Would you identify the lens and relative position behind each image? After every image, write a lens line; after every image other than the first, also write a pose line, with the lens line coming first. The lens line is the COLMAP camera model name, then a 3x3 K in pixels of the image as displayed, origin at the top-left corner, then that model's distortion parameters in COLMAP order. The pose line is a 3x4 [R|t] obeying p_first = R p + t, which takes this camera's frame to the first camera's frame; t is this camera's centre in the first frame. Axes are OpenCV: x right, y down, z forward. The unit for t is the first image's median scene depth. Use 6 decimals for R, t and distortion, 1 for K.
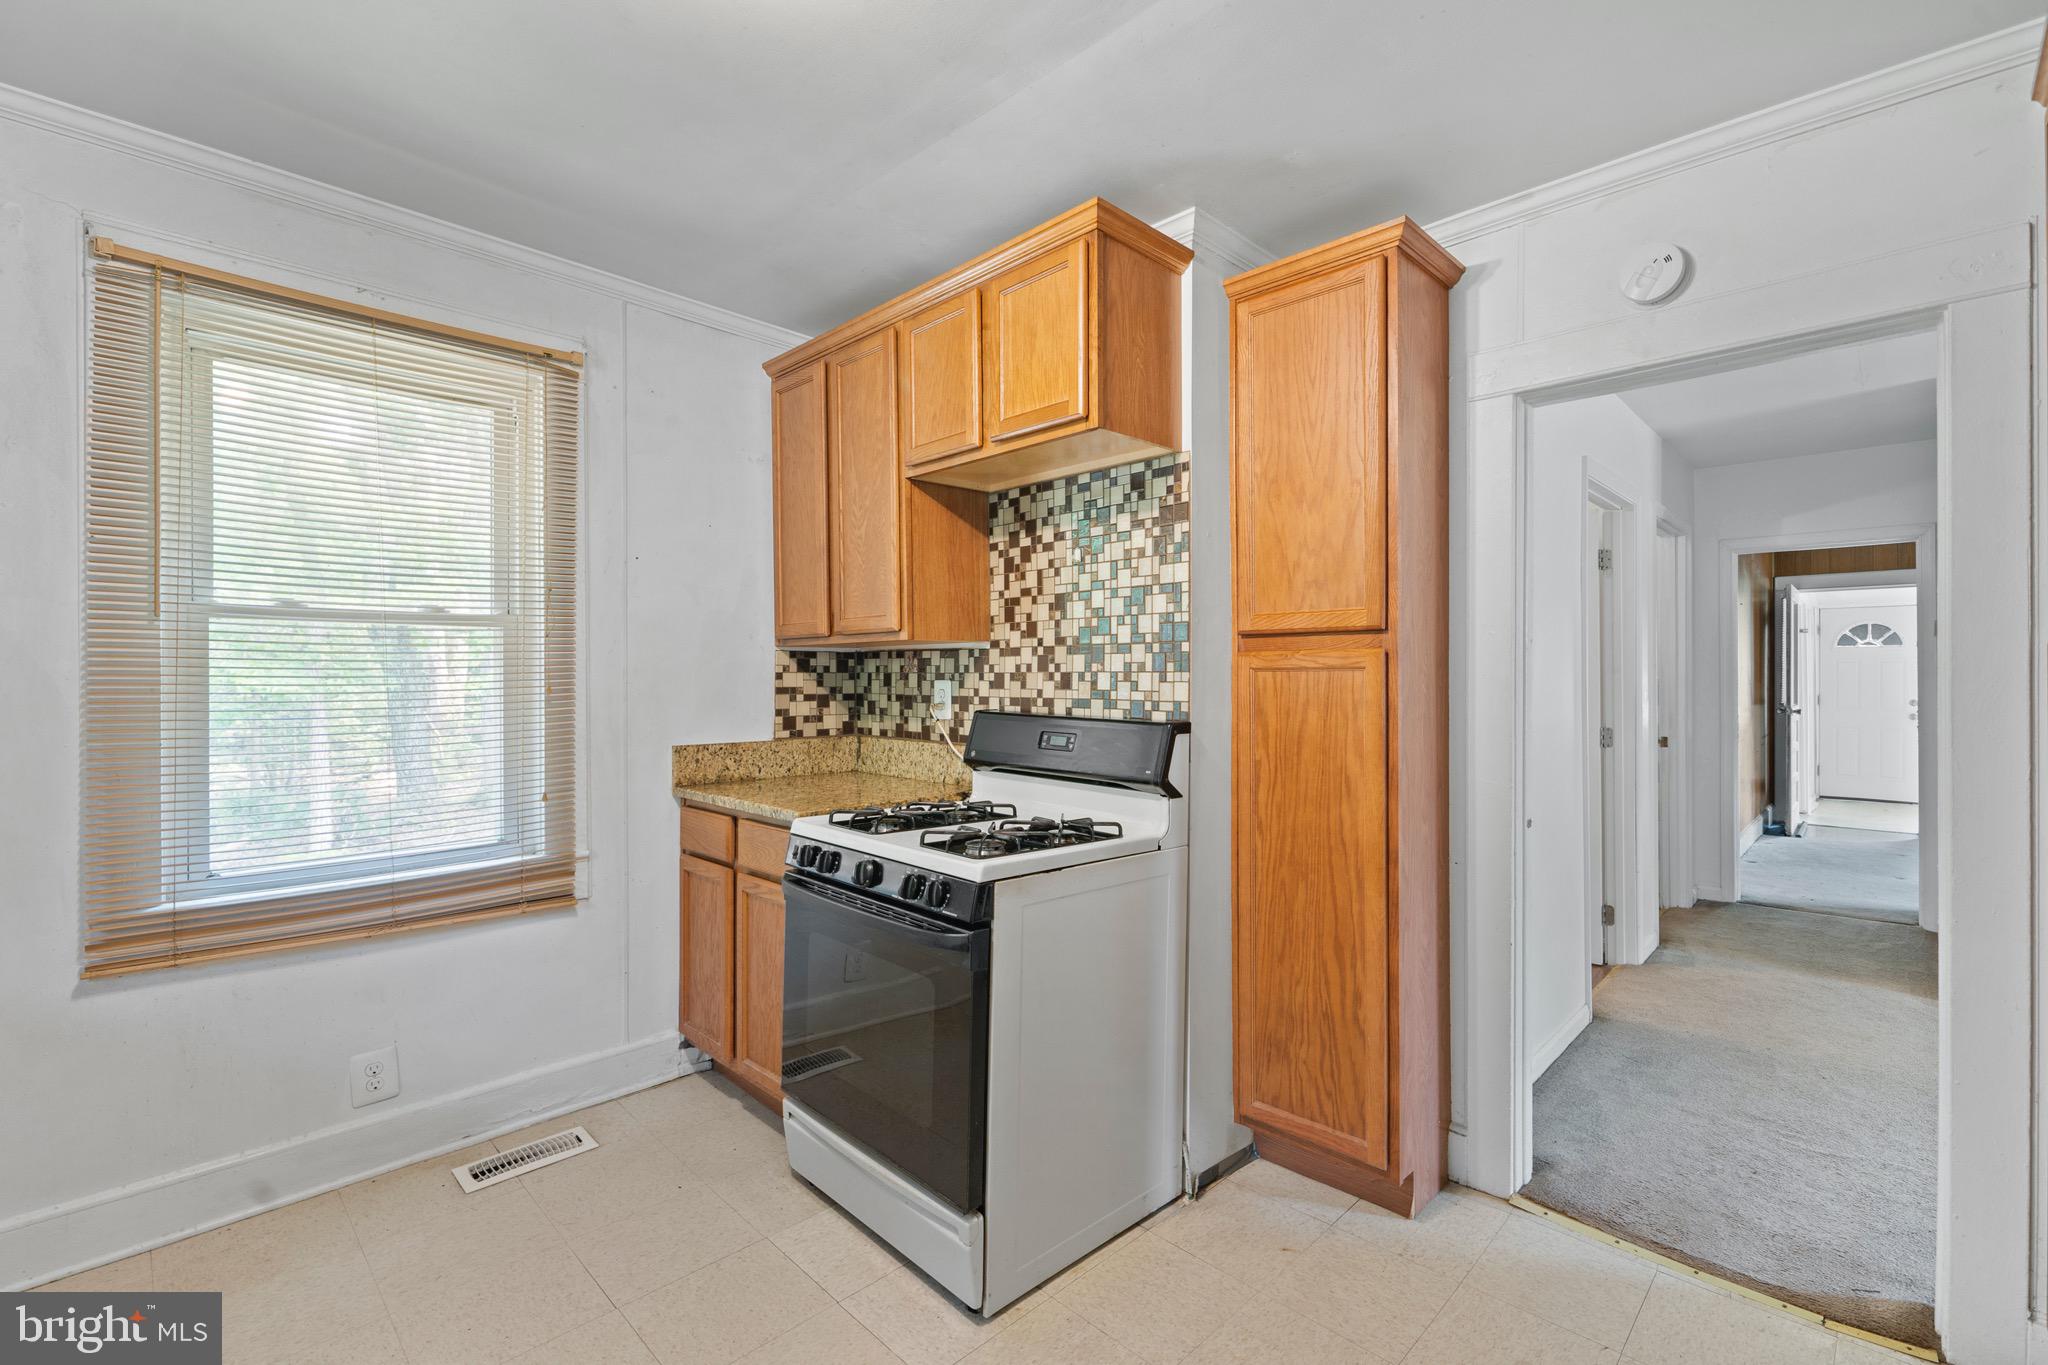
lens RADIAL K [[881.8, 0, 1126.1], [0, 881.8, 681.9], [0, 0, 1]] dist [0.001191, -0.000376]
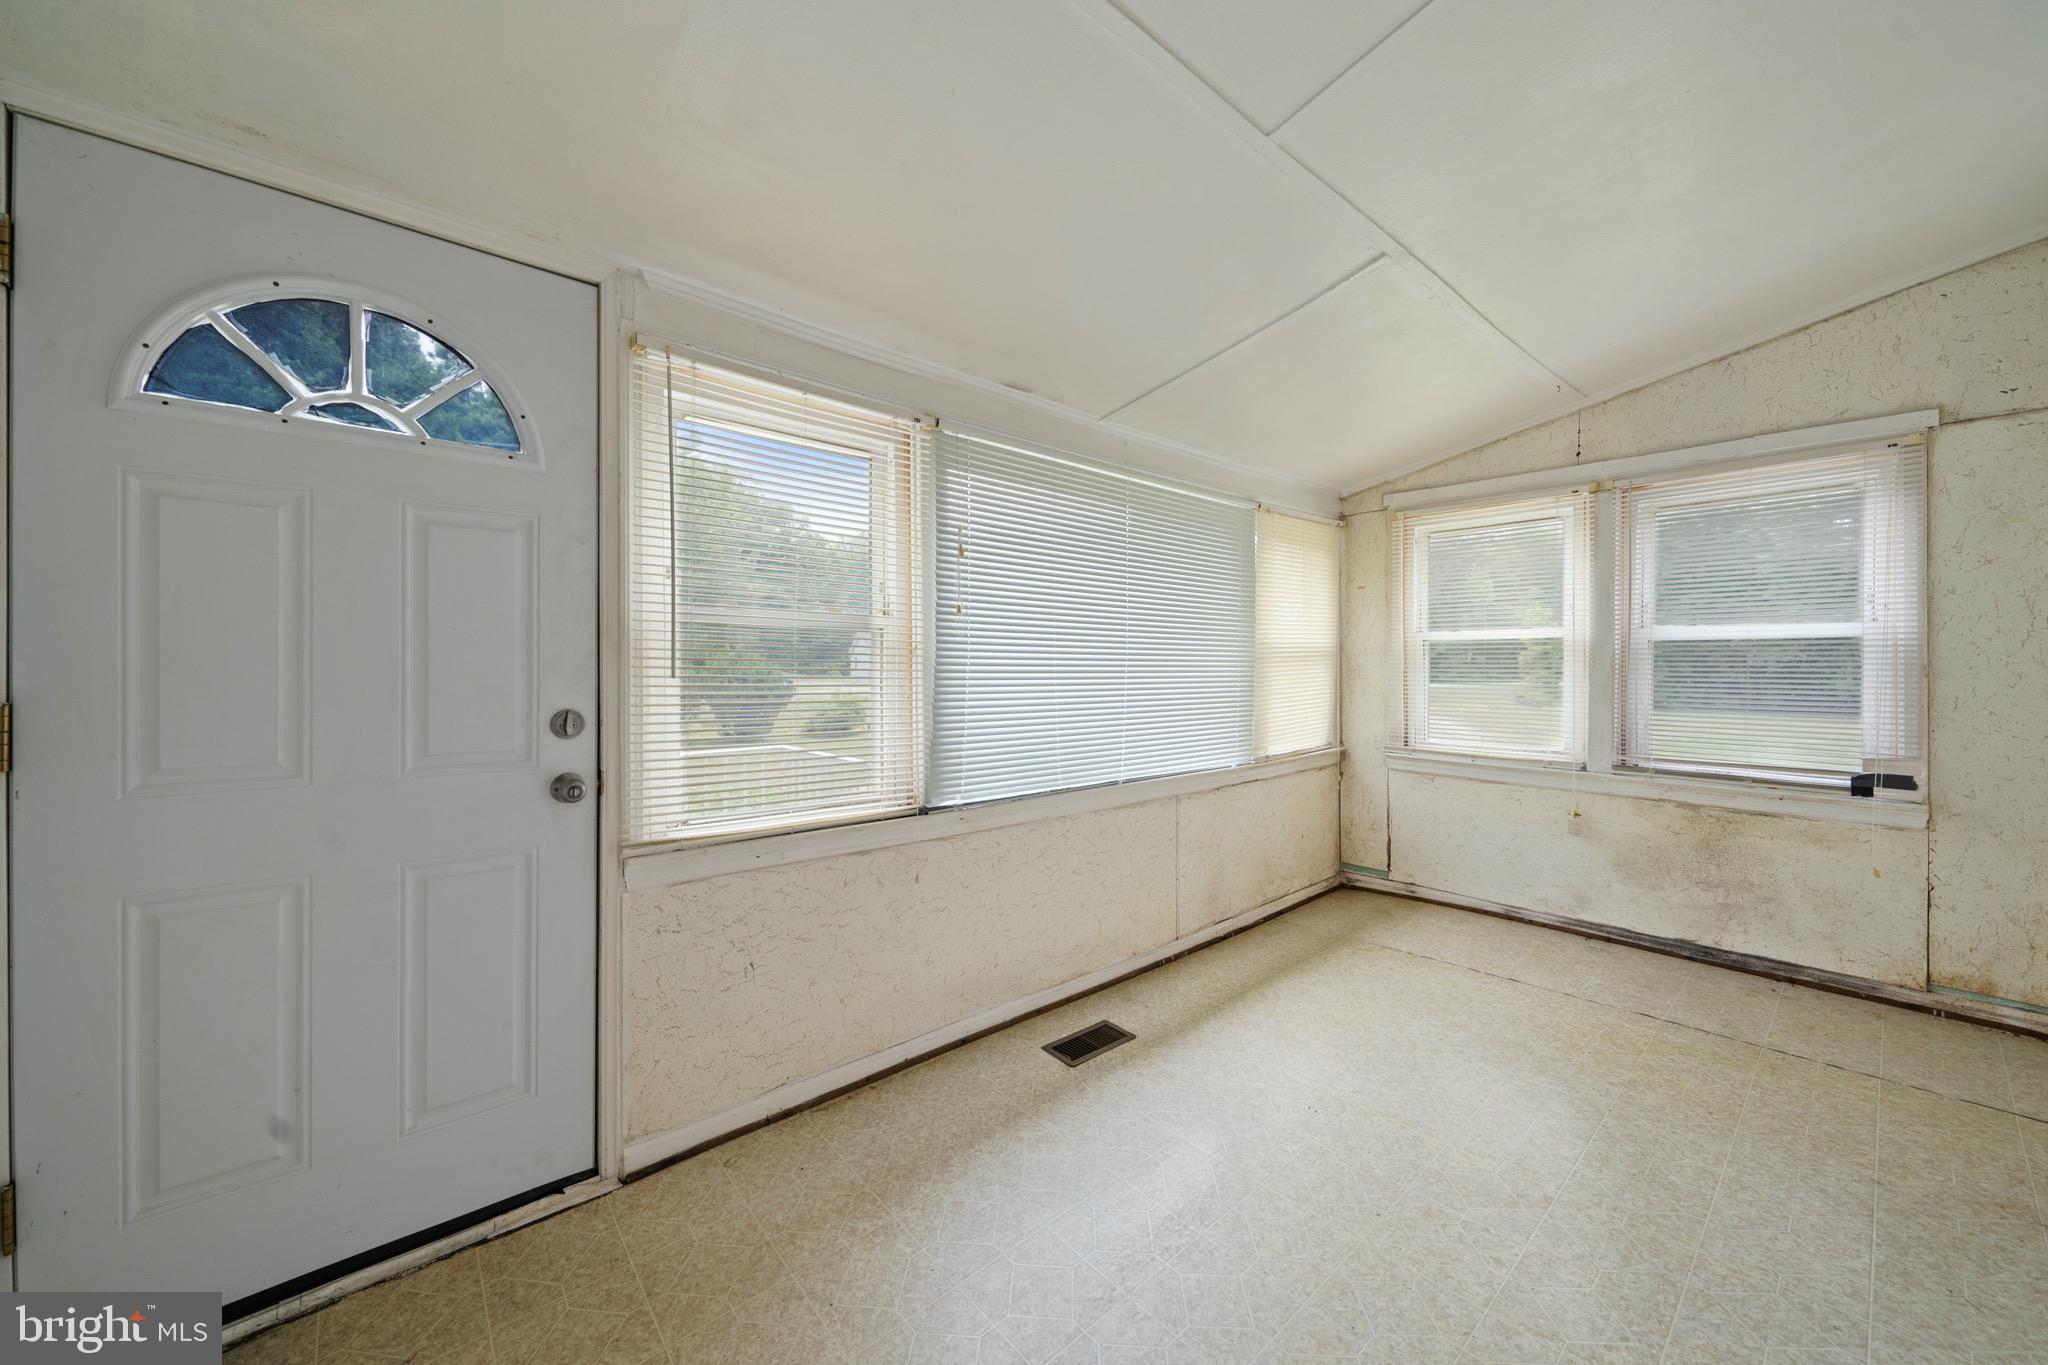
lens RADIAL K [[758.6, 0, 1025.5], [0, 758.6, 668.9], [0, 0, 1]] dist [0.000853, 0.000092]
pose [[0.119271, -0.002498, 0.992859, 0.703193], [0.006558, 0.999977, 0.001728, 0.010013], [-0.992840, 0.006306, 0.119285, 0.844711]]
